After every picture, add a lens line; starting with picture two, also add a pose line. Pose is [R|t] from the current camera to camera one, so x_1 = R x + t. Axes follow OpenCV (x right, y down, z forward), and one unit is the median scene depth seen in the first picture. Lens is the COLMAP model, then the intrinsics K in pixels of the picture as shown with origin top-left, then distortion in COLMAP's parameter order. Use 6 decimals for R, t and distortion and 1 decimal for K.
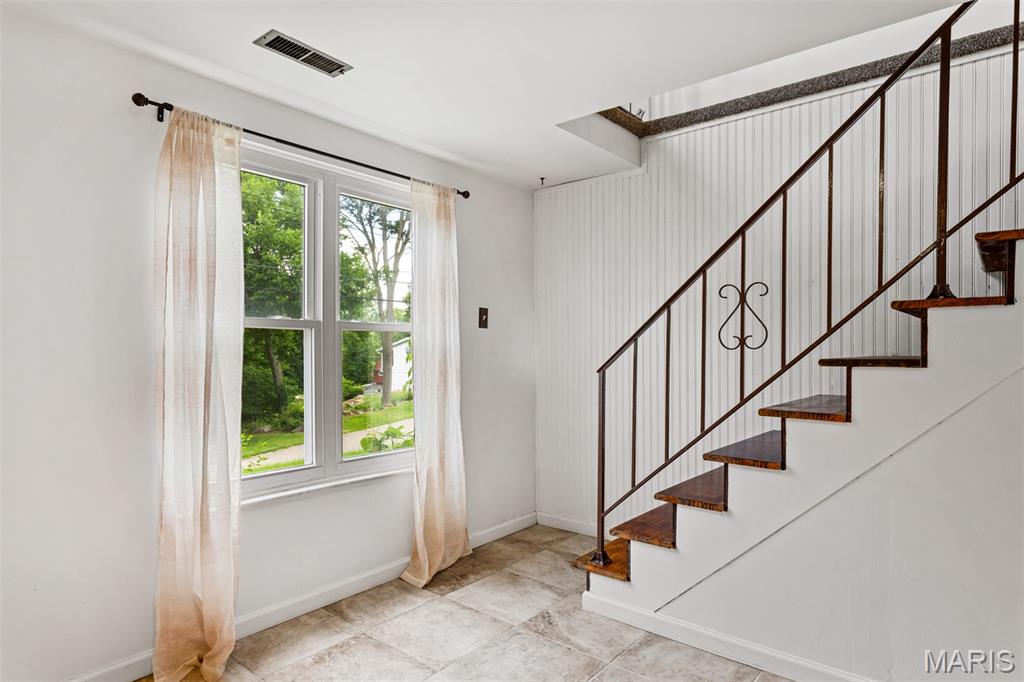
lens RADIAL K [[574.7, 0, 507.2], [0, 574.7, 349.8], [0, 0, 1]] dist [0.000724, 0.000253]
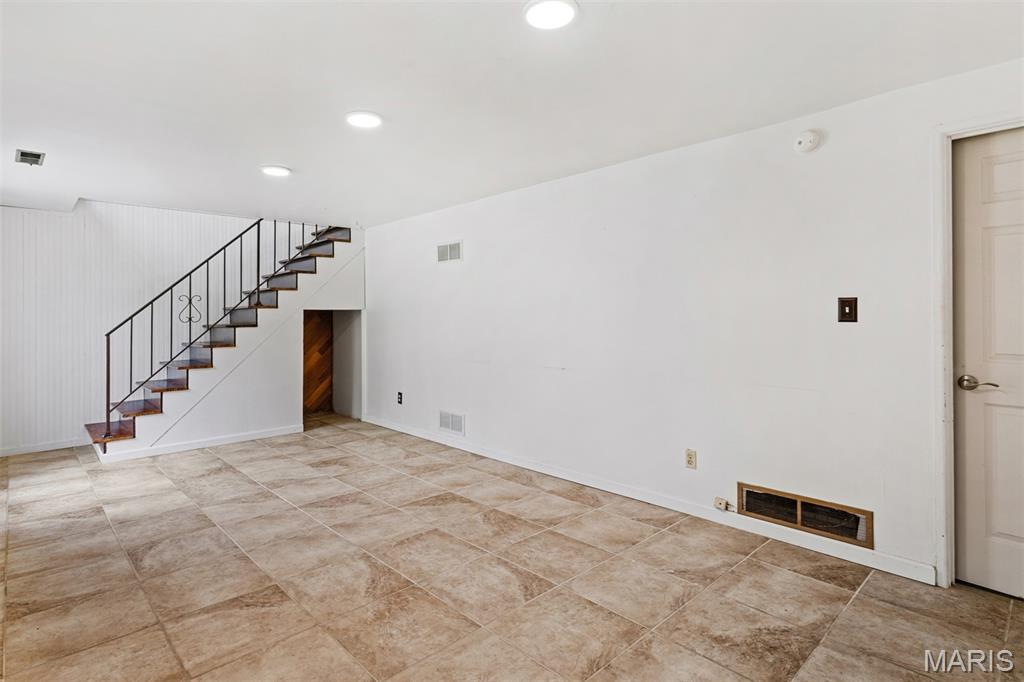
lens RADIAL K [[519.6, 0, 481.9], [0, 519.6, 312.1], [0, 0, 1]] dist [0.000935, 0.000667]
pose [[0.143067, 0.007931, 0.989681, -1.561492], [0.013086, 0.999865, -0.009905, -0.006493], [-0.989626, 0.014368, 0.142944, -0.522551]]
